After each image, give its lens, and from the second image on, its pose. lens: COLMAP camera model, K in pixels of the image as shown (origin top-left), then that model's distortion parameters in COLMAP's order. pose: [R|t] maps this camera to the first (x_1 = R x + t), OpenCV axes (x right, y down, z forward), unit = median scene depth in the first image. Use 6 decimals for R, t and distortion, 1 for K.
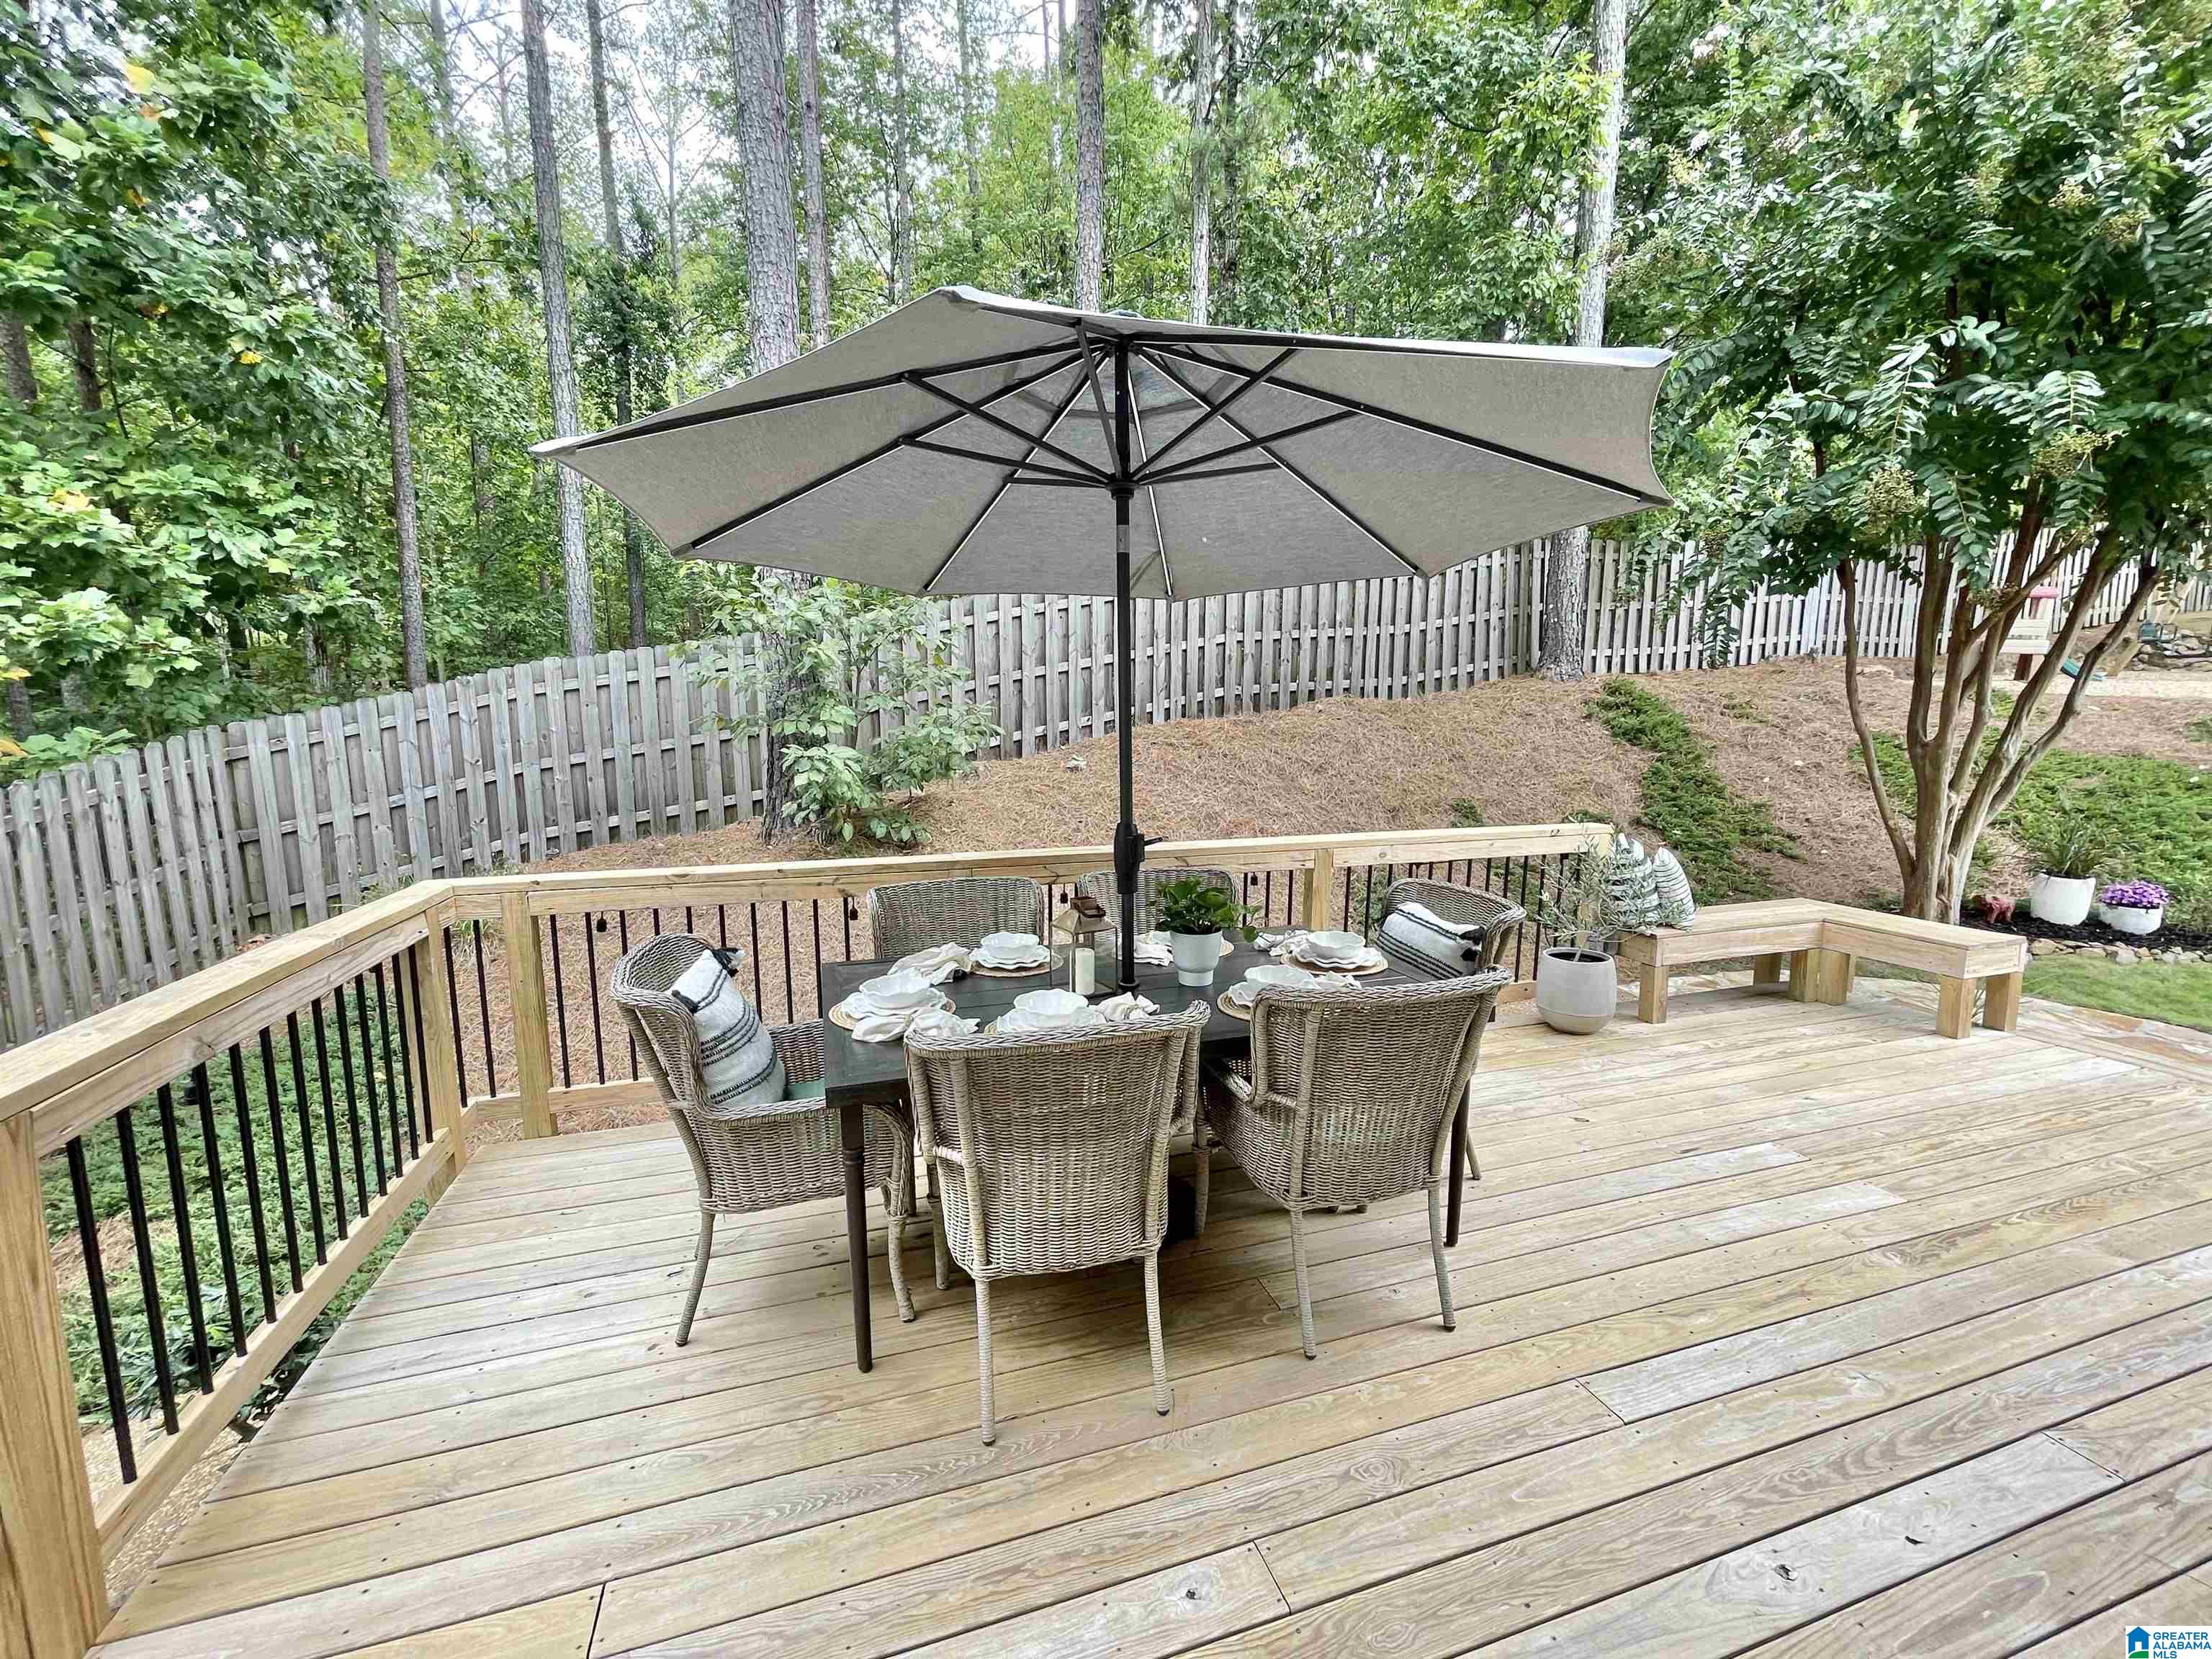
lens RADIAL K [[897.6, 0, 1103.5], [0, 897.6, 837.4], [0, 0, 1]] dist [-0.000308, -0.000989]
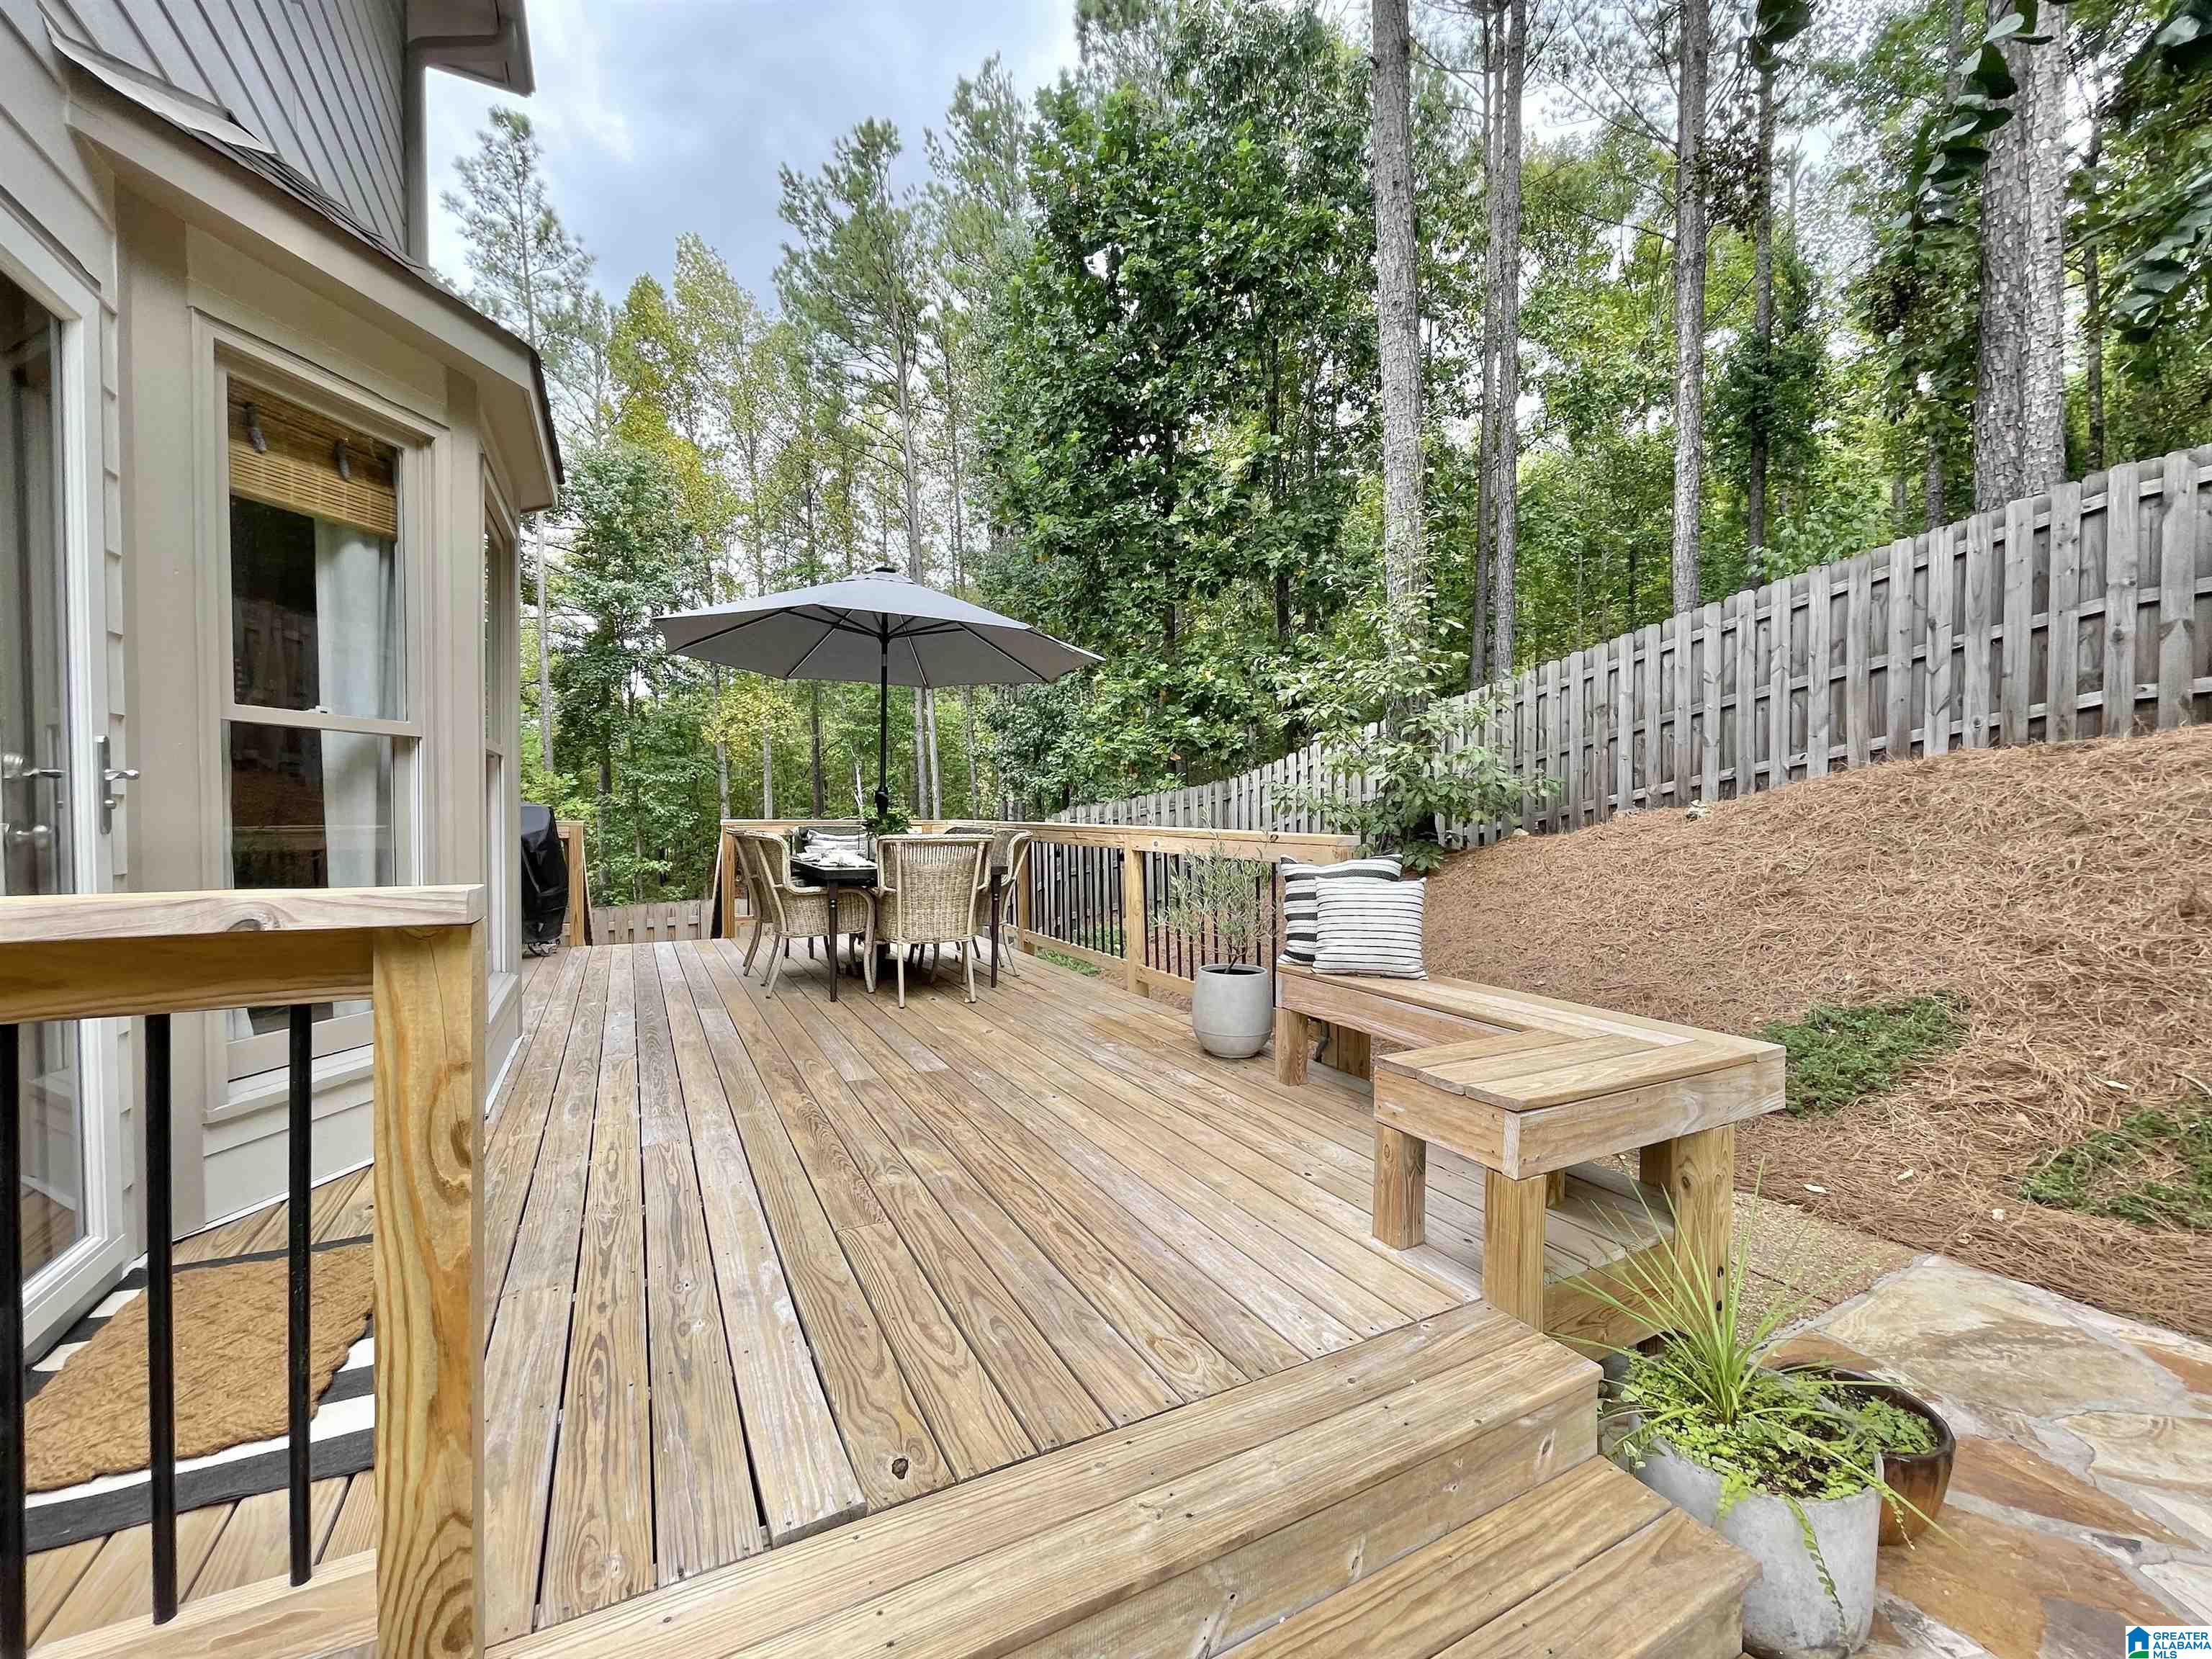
lens RADIAL K [[897.6, 0, 1100.0], [0, 897.6, 827.9], [0, 0, 1]] dist [-0.000308, -0.000989]
pose [[0.173219, 0.022438, -0.984628, 1.570403], [-0.128489, 0.991711, -0.000005, 0.005485], [0.976466, 0.126515, 0.174666, 0.777054]]
